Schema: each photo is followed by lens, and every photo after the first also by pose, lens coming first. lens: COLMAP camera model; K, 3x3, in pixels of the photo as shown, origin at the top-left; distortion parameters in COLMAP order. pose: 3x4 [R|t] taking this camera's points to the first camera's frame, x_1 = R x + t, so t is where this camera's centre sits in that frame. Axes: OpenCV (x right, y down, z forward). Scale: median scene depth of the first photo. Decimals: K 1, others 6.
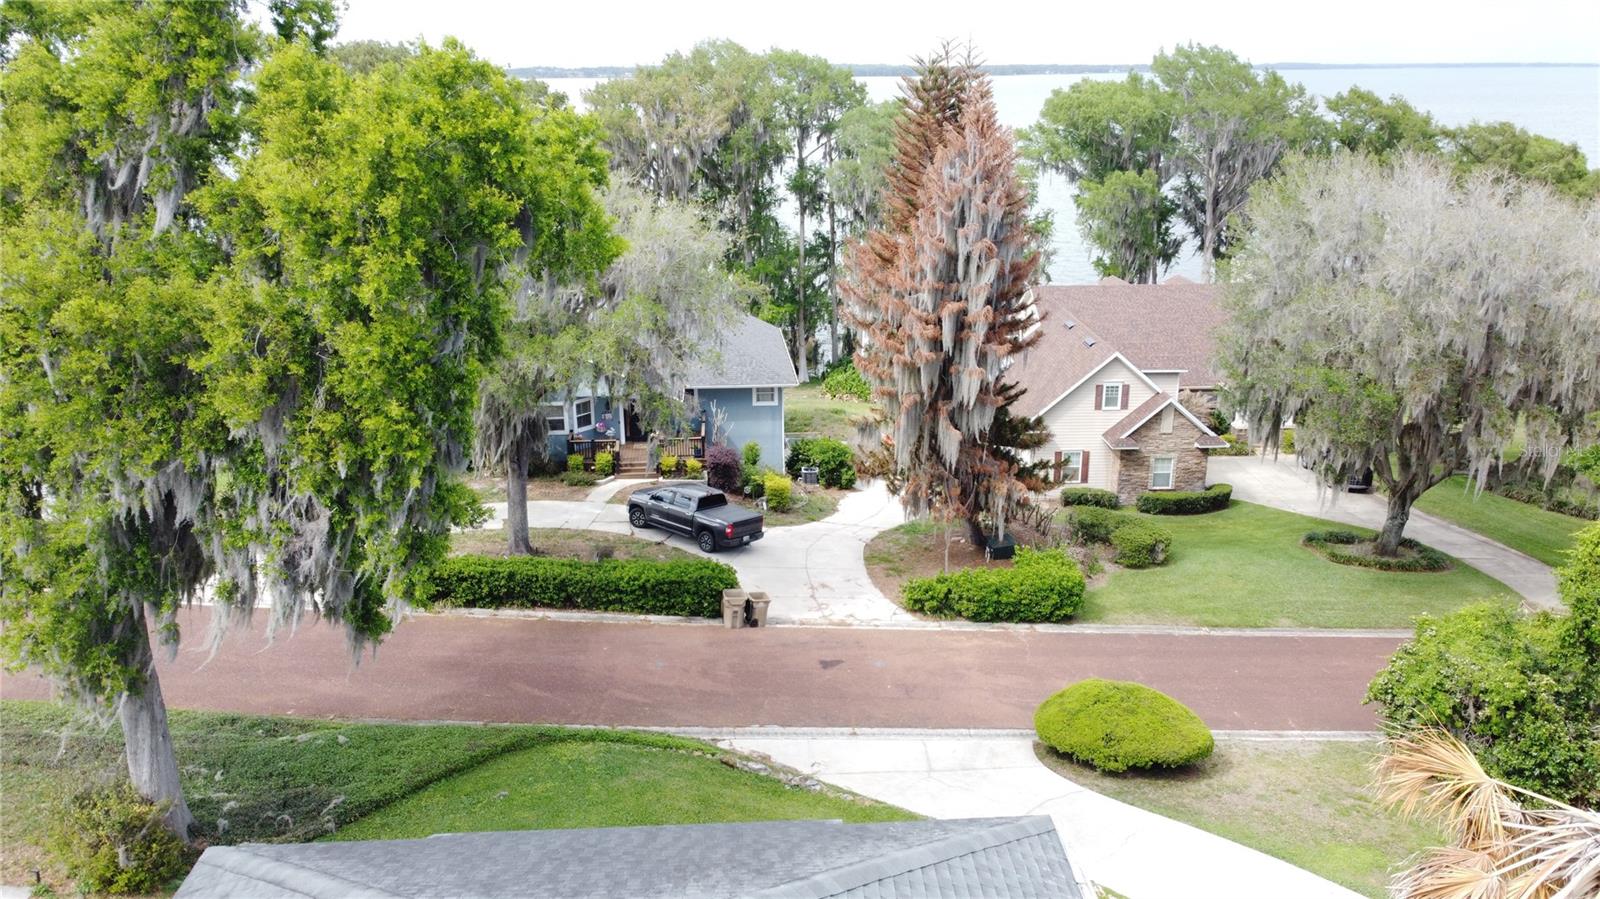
lens RADIAL K [[1210.6, 0, 800.0], [0, 1210.6, 449.5], [0, 0, 1]] dist [0.006351, -0.006754]
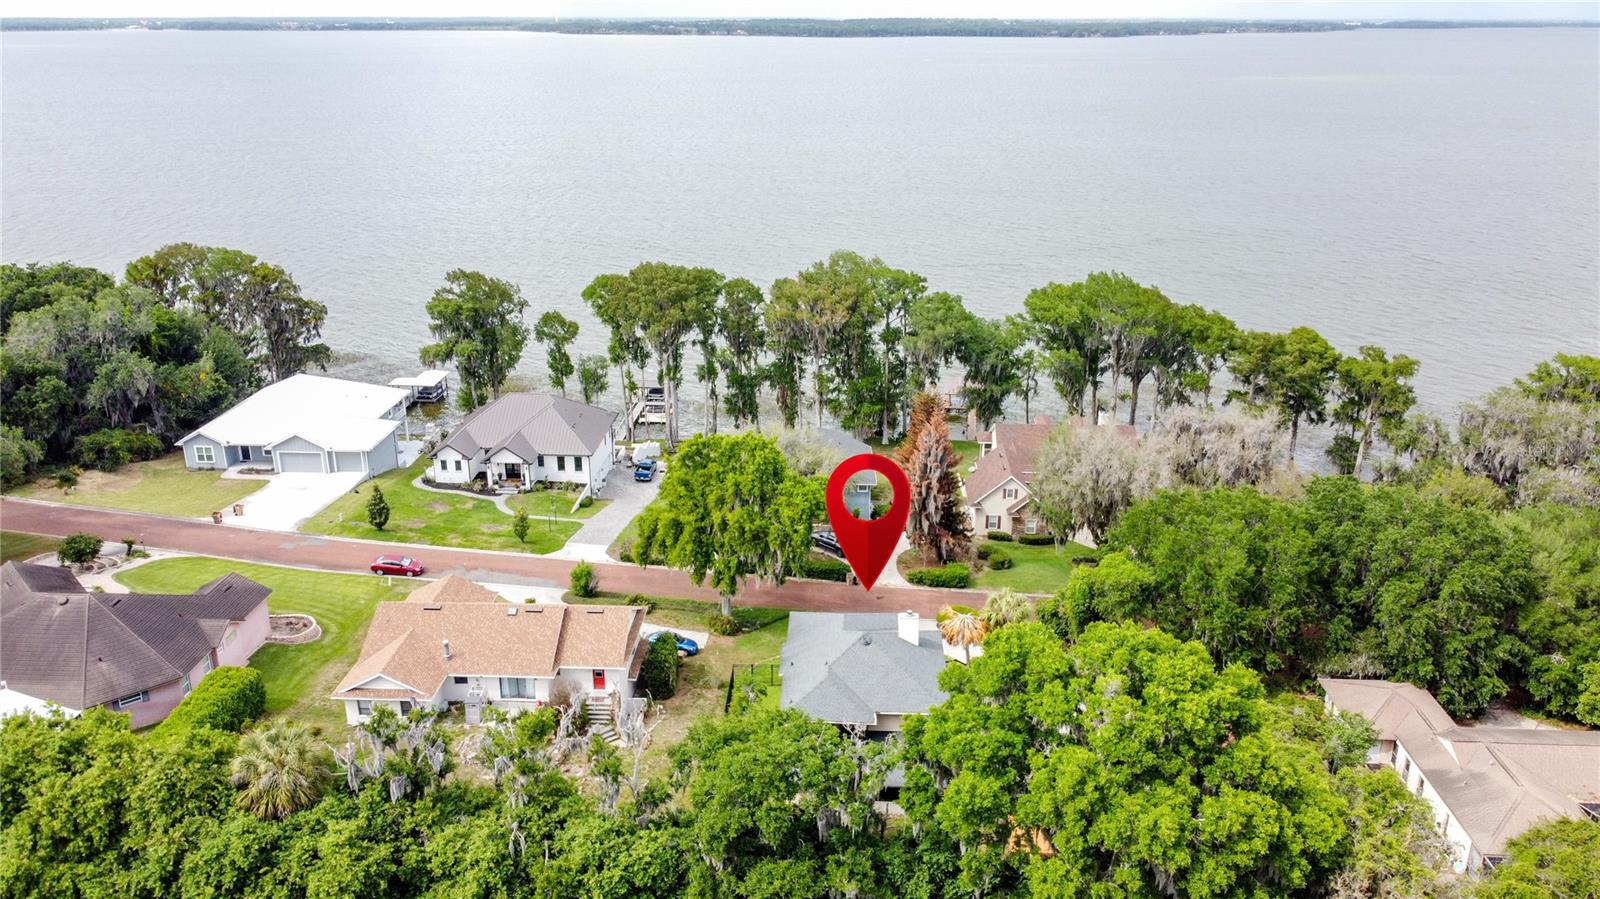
lens RADIAL K [[1210.6, 0, 800.0], [0, 1210.6, 449.5], [0, 0, 1]] dist [0.006351, -0.006754]
pose [[0.996279, 0.035383, -0.078583, 0.041704], [-0.032272, 0.998658, 0.040516, -0.269322], [0.079911, -0.037829, 0.996084, -1.748170]]
